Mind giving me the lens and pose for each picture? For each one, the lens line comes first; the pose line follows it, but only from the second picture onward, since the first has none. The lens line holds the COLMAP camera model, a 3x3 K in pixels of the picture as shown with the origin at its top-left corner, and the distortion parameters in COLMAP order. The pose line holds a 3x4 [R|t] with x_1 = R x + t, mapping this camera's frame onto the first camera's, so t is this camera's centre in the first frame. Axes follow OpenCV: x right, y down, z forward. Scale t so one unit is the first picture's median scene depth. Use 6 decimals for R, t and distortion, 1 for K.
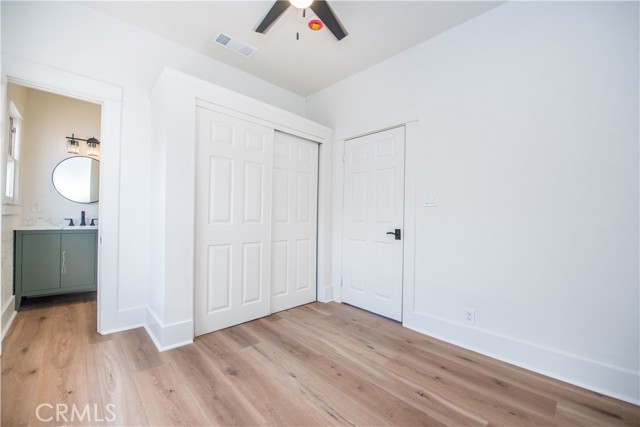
lens RADIAL K [[254.3, 0, 318.2], [0, 254.3, 212.9], [0, 0, 1]] dist [-0.001579, -0.000276]
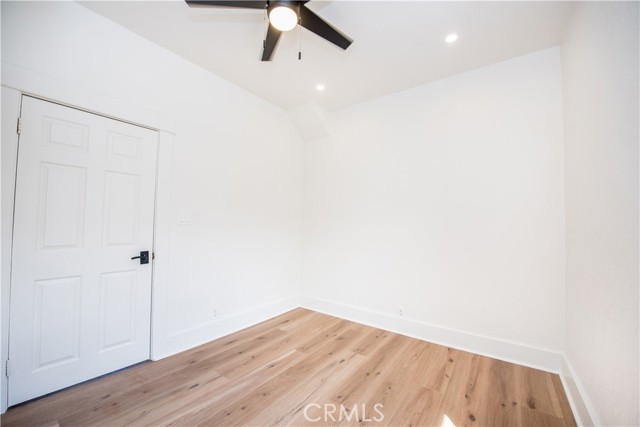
lens RADIAL K [[254.3, 0, 318.2], [0, 254.3, 212.9], [0, 0, 1]] dist [-0.001579, -0.000276]
pose [[-0.146875, 0.017686, 0.988997, -0.754274], [-0.043151, 0.998774, -0.024269, -0.083884], [-0.988213, -0.046241, -0.145932, 0.712873]]
